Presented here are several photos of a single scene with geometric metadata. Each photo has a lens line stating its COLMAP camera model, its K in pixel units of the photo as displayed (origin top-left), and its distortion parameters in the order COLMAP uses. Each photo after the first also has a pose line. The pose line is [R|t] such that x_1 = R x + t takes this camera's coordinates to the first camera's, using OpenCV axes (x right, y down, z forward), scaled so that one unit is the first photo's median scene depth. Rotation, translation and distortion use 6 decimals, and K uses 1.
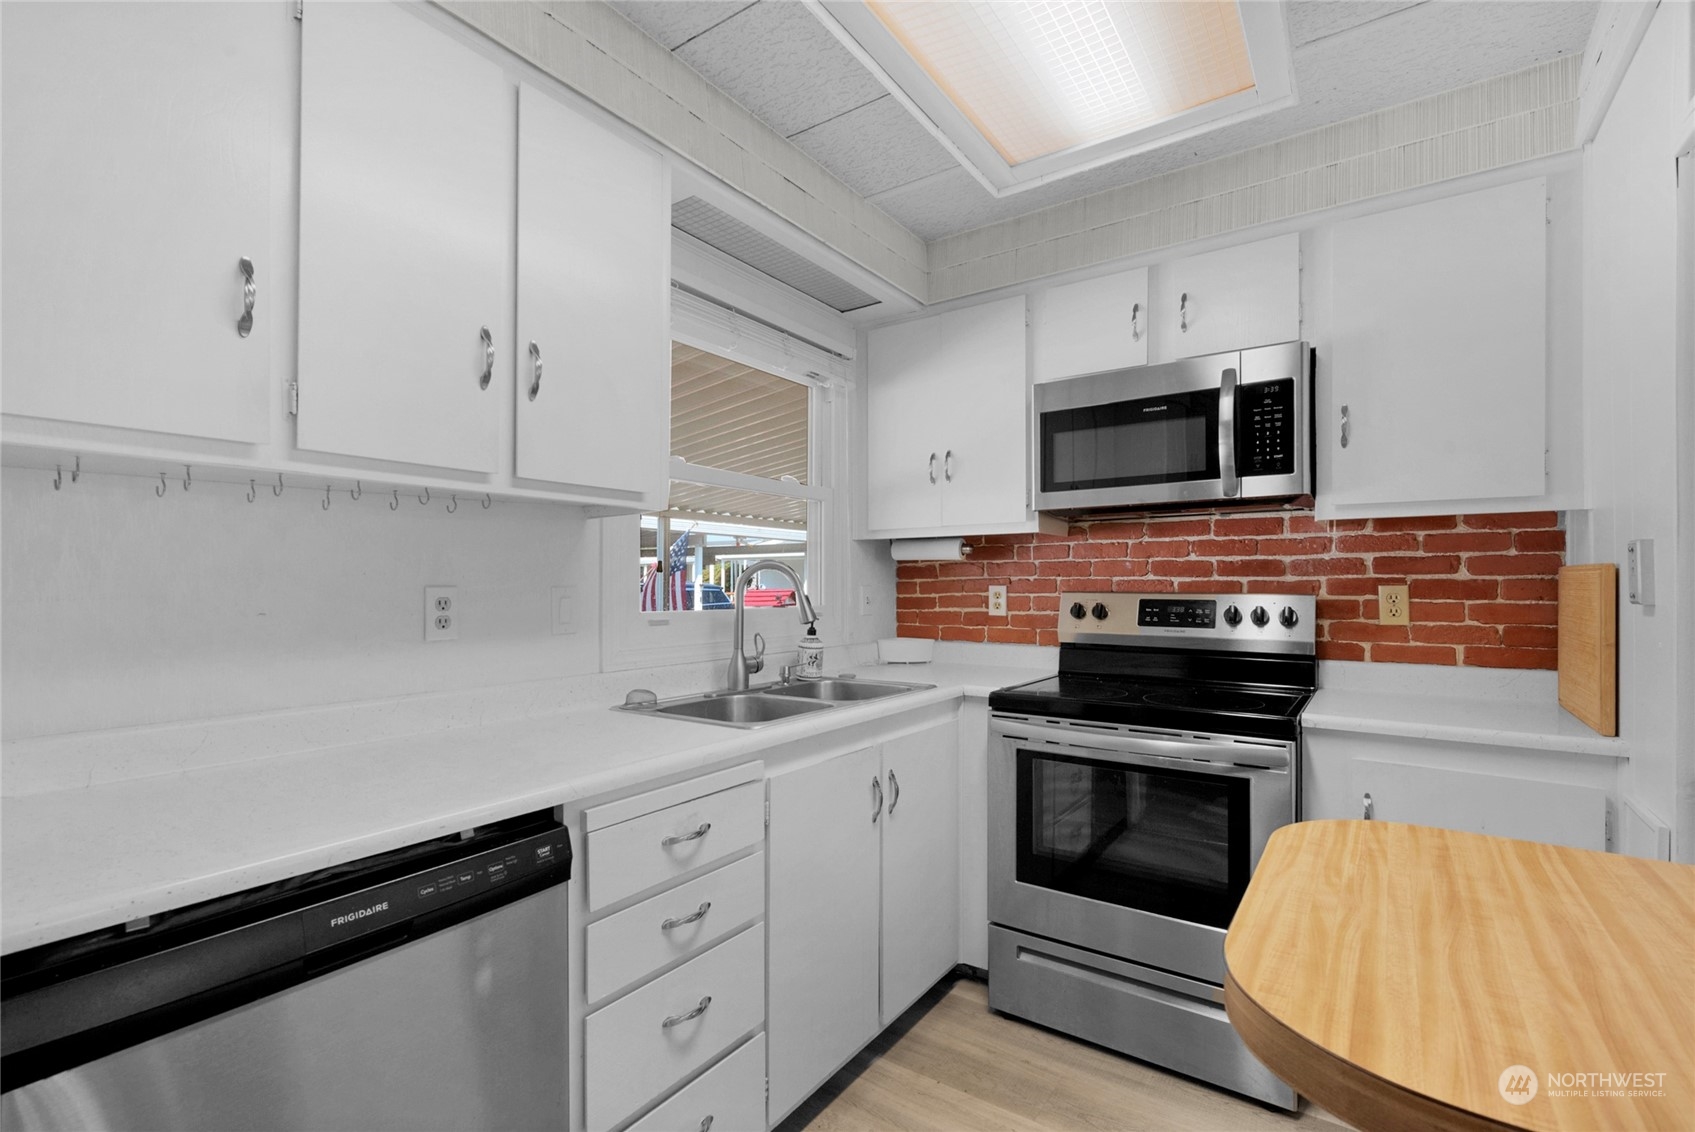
lens RADIAL K [[759.8, 0, 865.8], [0, 759.8, 580.3], [0, 0, 1]] dist [0.000720, 0.000366]
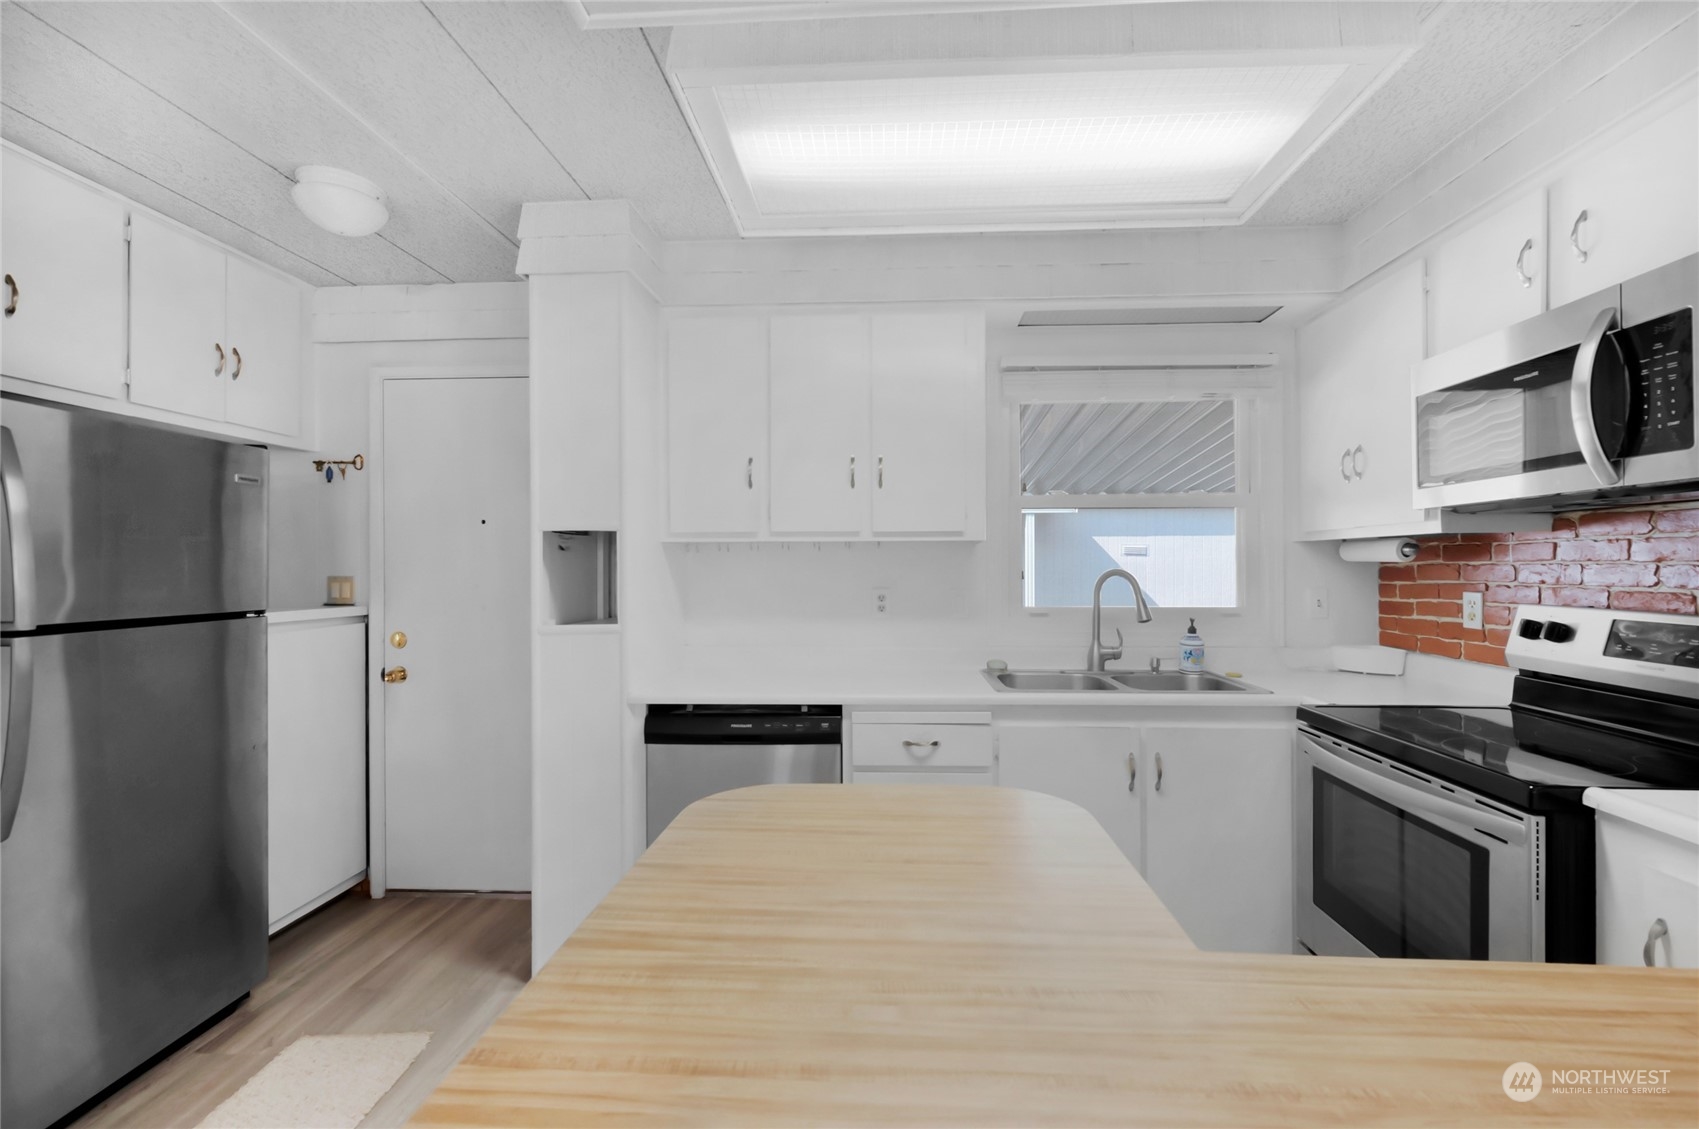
lens RADIAL K [[761.6, 0, 879.6], [0, 761.6, 563.8], [0, 0, 1]] dist [0.000720, 0.000366]
pose [[0.533425, -0.000846, -0.845847, 0.660495], [0.006067, 0.999978, 0.002827, -0.037532], [0.845825, -0.006640, 0.533418, 0.018919]]
